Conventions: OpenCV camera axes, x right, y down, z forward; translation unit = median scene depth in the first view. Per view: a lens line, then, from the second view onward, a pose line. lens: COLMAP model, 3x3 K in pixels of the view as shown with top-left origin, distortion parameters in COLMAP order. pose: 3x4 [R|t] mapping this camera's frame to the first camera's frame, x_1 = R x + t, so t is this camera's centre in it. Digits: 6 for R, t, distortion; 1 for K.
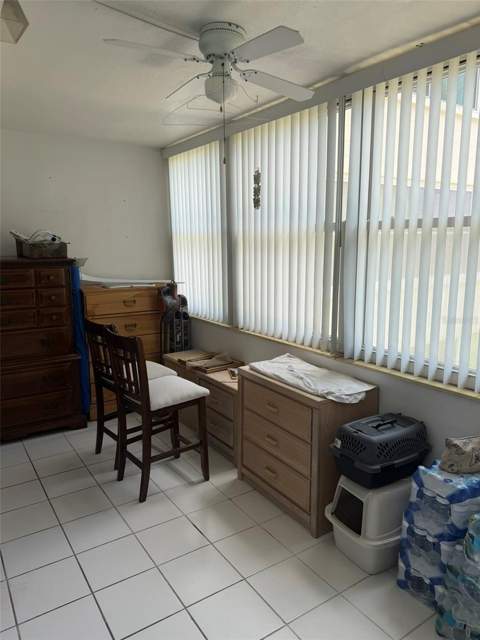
lens RADIAL K [[451.1, 0, 242.5], [0, 451.1, 321.2], [0, 0, 1]] dist [0.043993, -0.038877]
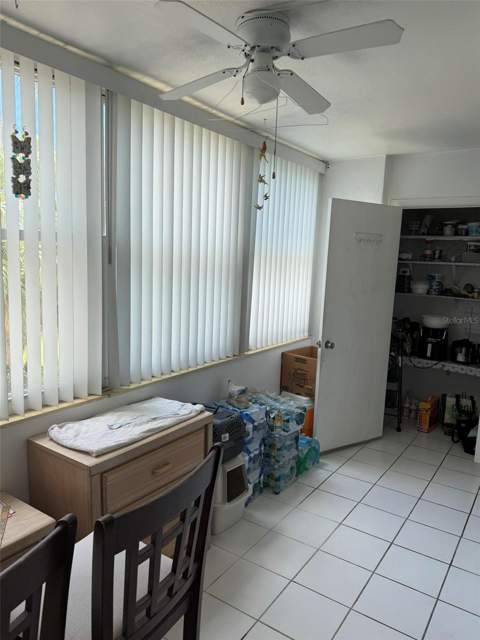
lens RADIAL K [[451.1, 0, 242.3], [0, 451.1, 318.3], [0, 0, 1]] dist [0.043993, -0.038877]
pose [[-0.362969, -0.129126, 0.922811, -0.675385], [0.145052, 0.970449, 0.192845, -0.192789], [-0.920442, 0.203852, -0.333512, 1.072968]]
